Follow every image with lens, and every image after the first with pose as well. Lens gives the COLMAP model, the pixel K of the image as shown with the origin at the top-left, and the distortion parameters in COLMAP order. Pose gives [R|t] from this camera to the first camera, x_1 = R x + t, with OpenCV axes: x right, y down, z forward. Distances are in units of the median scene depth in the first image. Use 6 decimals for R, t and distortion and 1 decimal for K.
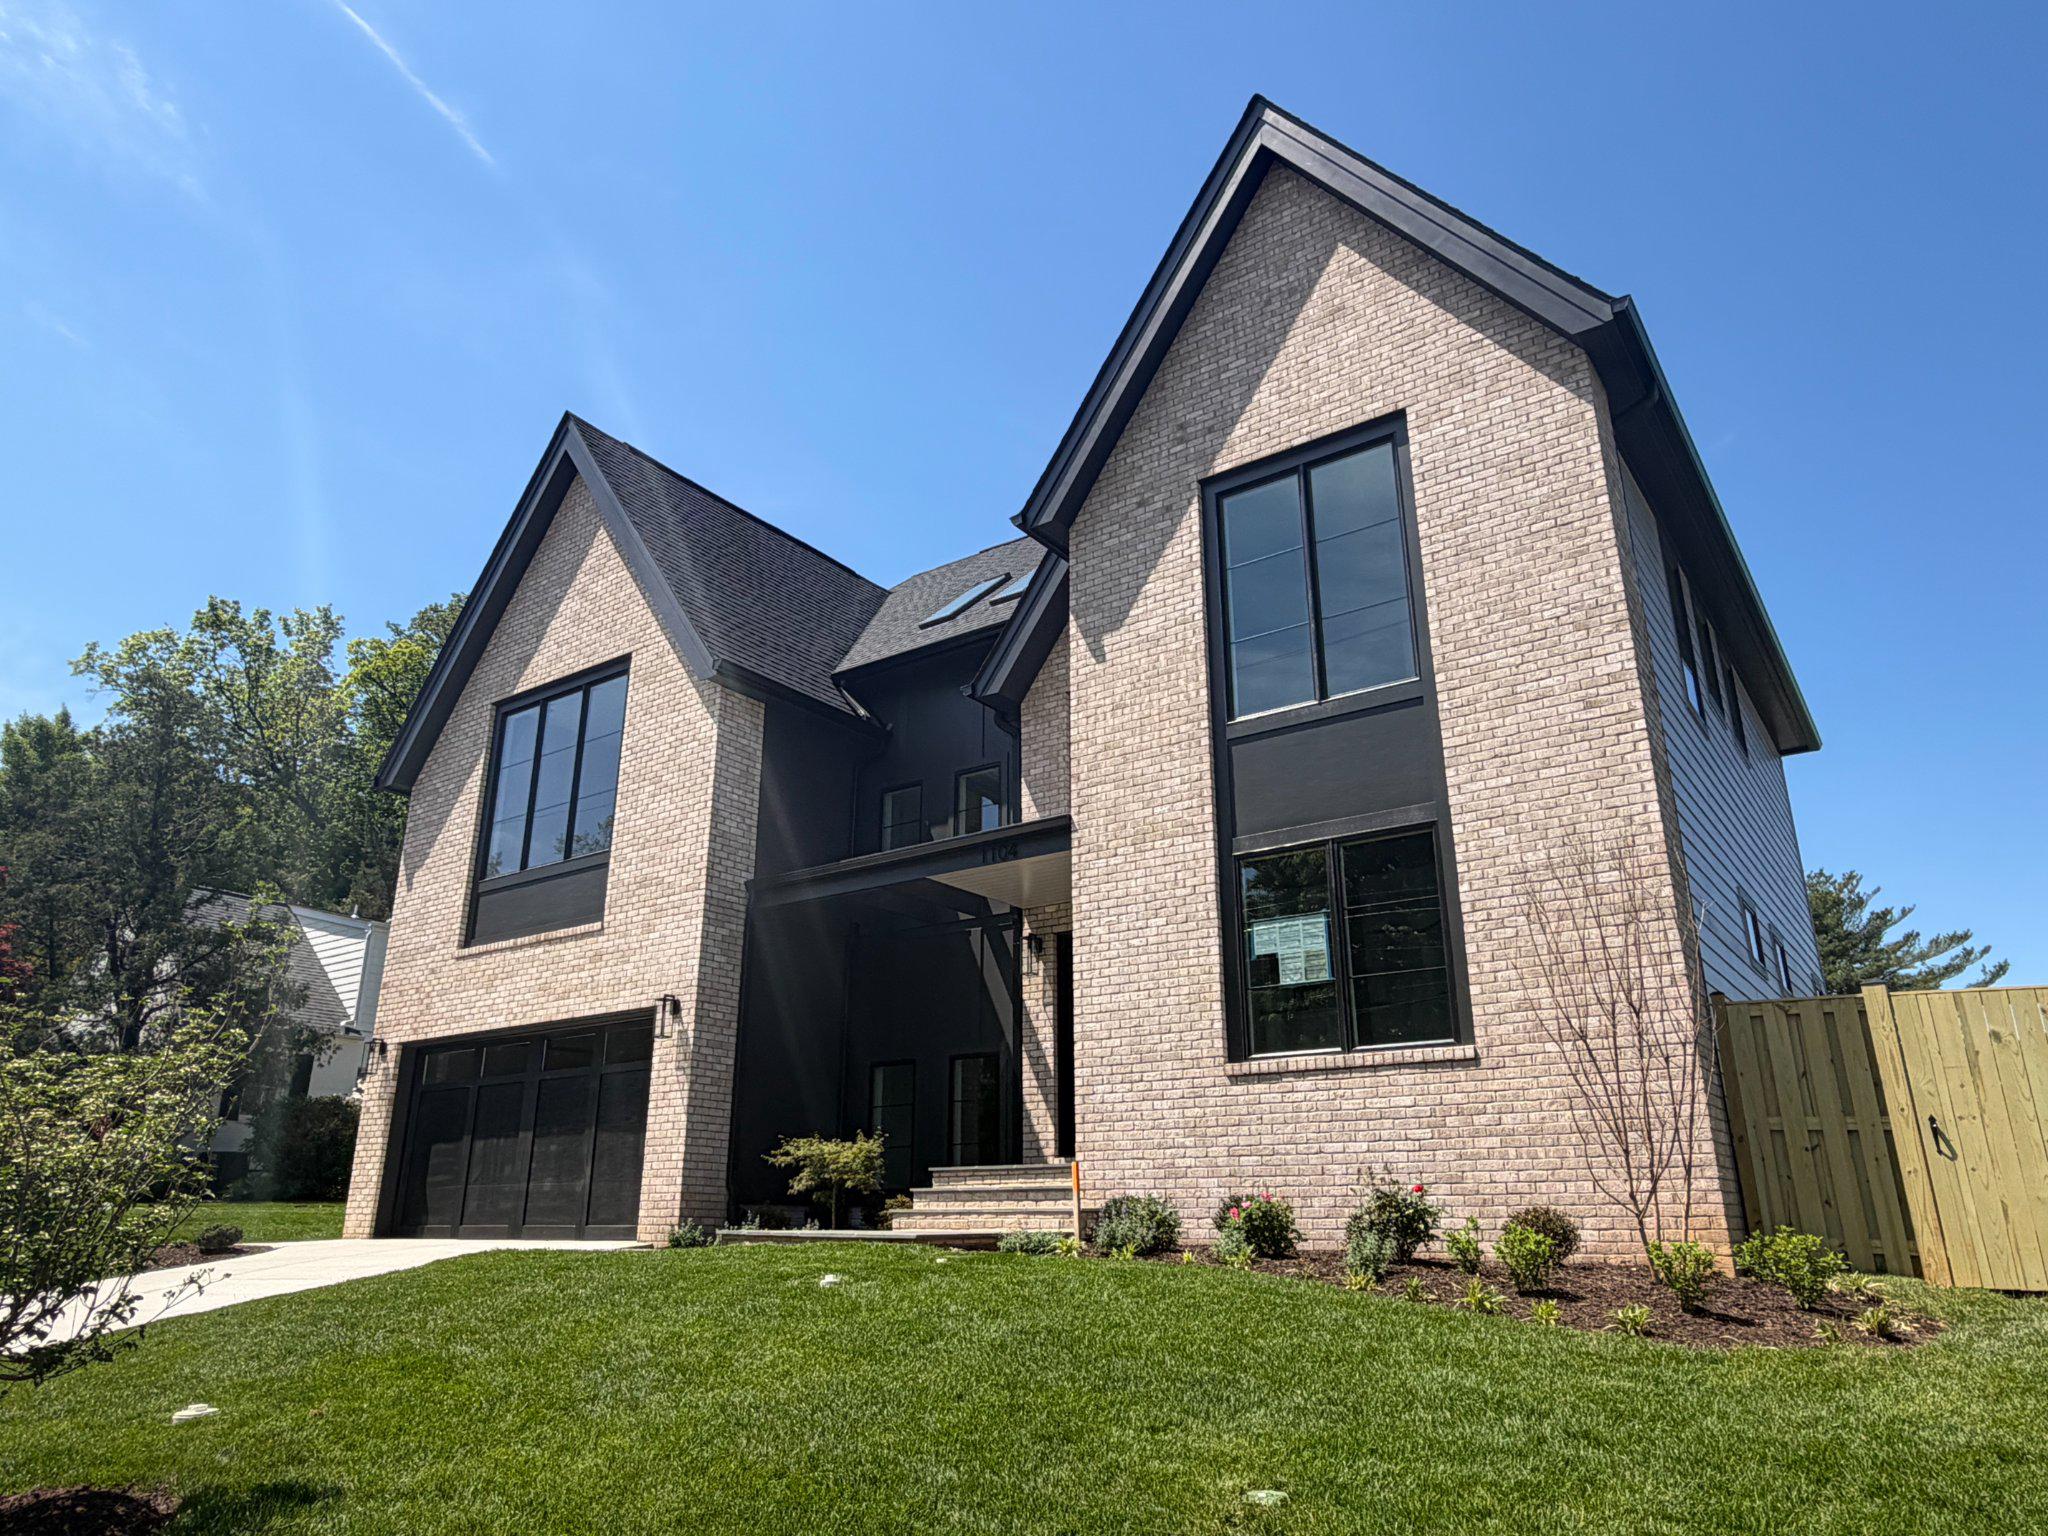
lens RADIAL K [[1325.0, 0, 1027.9], [0, 1325.0, 766.4], [0, 0, 1]] dist [0.002210, 0.000278]
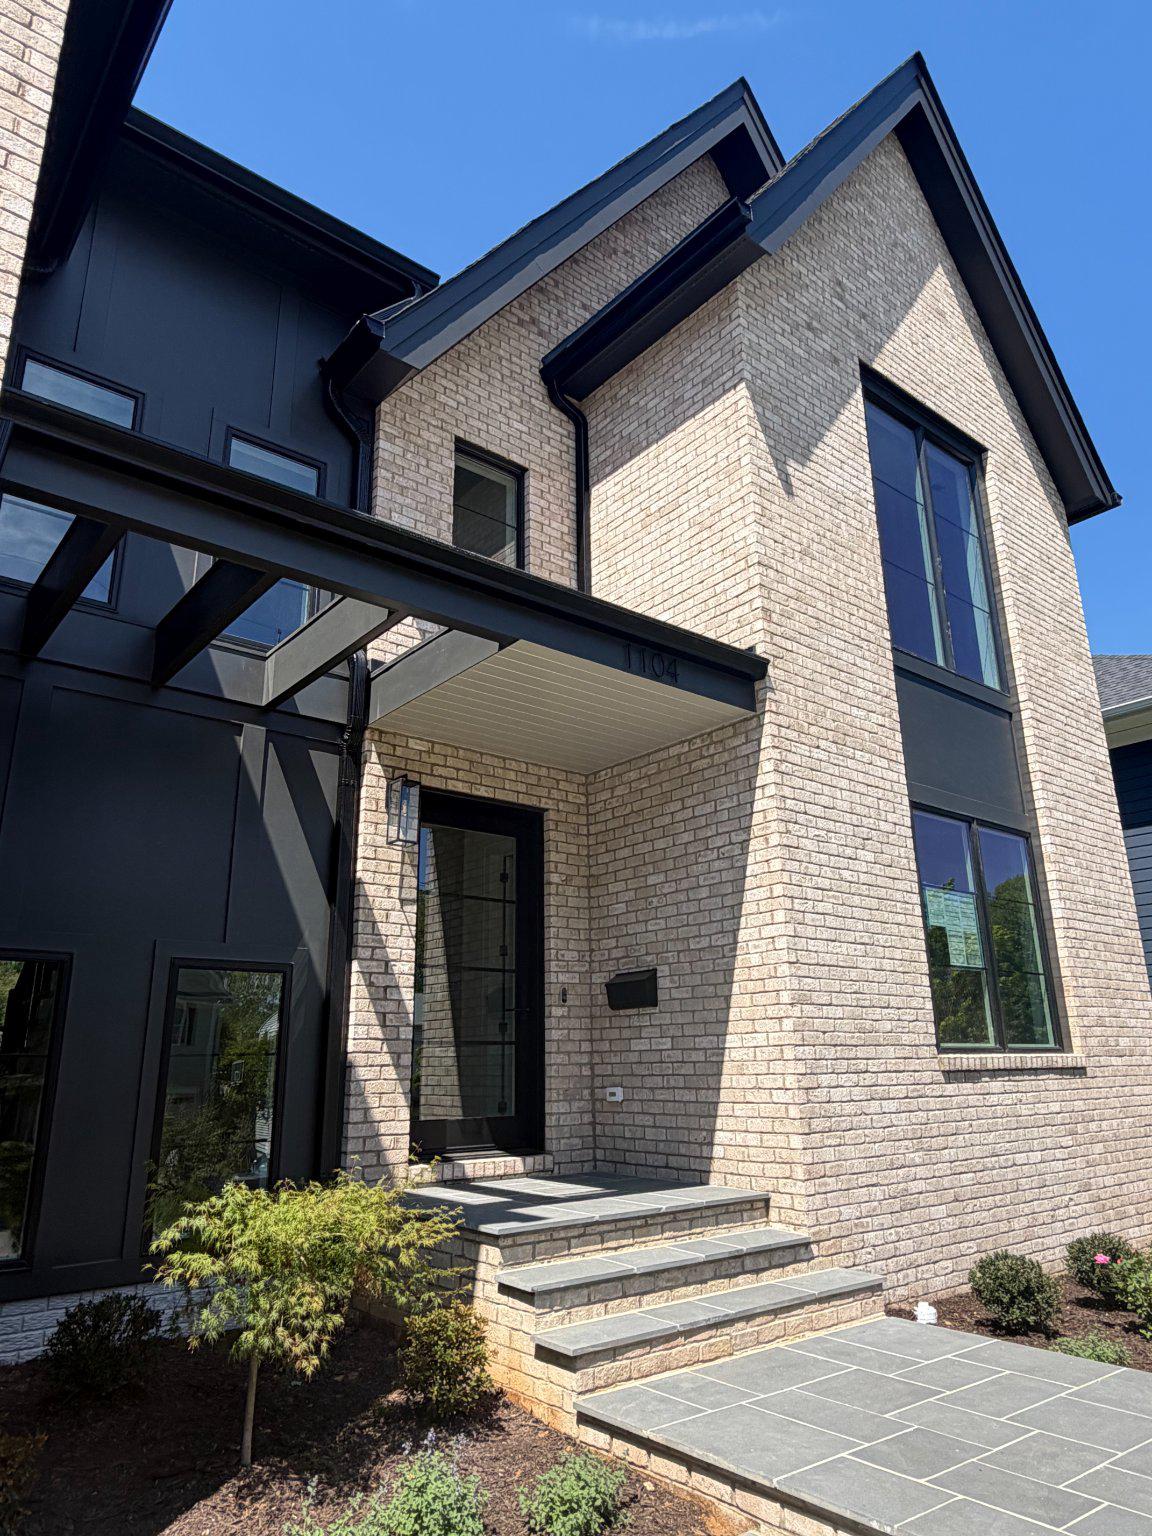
lens RADIAL K [[993.7, 0, 577.4], [0, 993.7, 766.5], [0, 0, 1]] dist [0.002210, 0.000278]
pose [[0.265598, 0.279288, 0.922744, -0.426889], [-0.303580, 0.932658, -0.194907, 0.204683], [-0.915039, -0.228360, 0.332498, 0.869336]]
